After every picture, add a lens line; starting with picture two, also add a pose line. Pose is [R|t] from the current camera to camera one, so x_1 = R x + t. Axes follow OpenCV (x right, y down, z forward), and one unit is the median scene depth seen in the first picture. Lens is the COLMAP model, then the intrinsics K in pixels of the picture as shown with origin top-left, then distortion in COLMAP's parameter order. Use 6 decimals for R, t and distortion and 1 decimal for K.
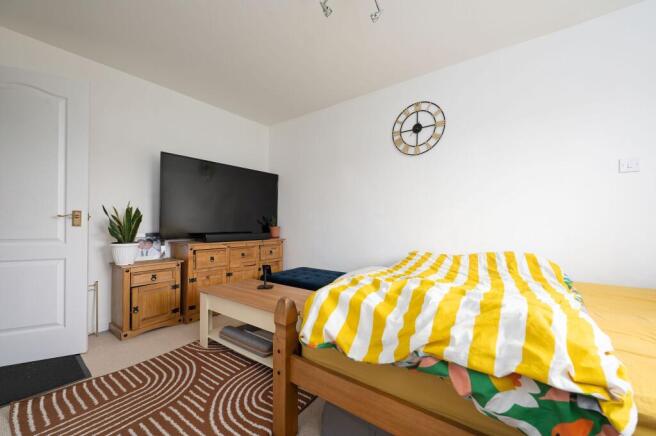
lens RADIAL K [[260.6, 0, 329.9], [0, 260.6, 219.0], [0, 0, 1]] dist [0.000129, 0.000046]
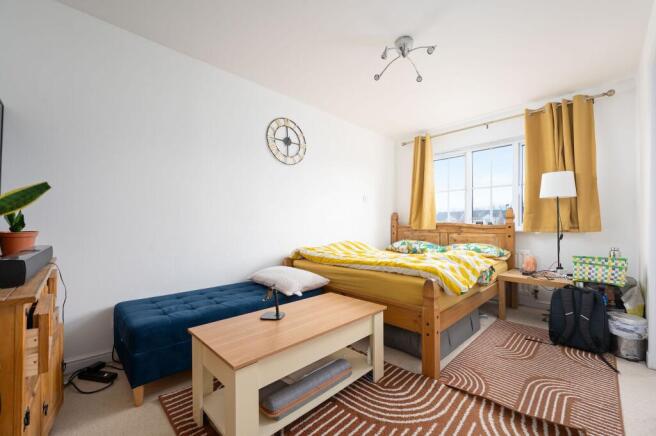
lens RADIAL K [[260.6, 0, 331.3], [0, 260.6, 221.3], [0, 0, 1]] dist [0.000129, 0.000046]
pose [[0.174967, 0.003394, 0.984568, -0.773472], [-0.009927, 0.999949, -0.001683, 0.003572], [-0.984524, -0.009480, 0.174992, 0.615407]]
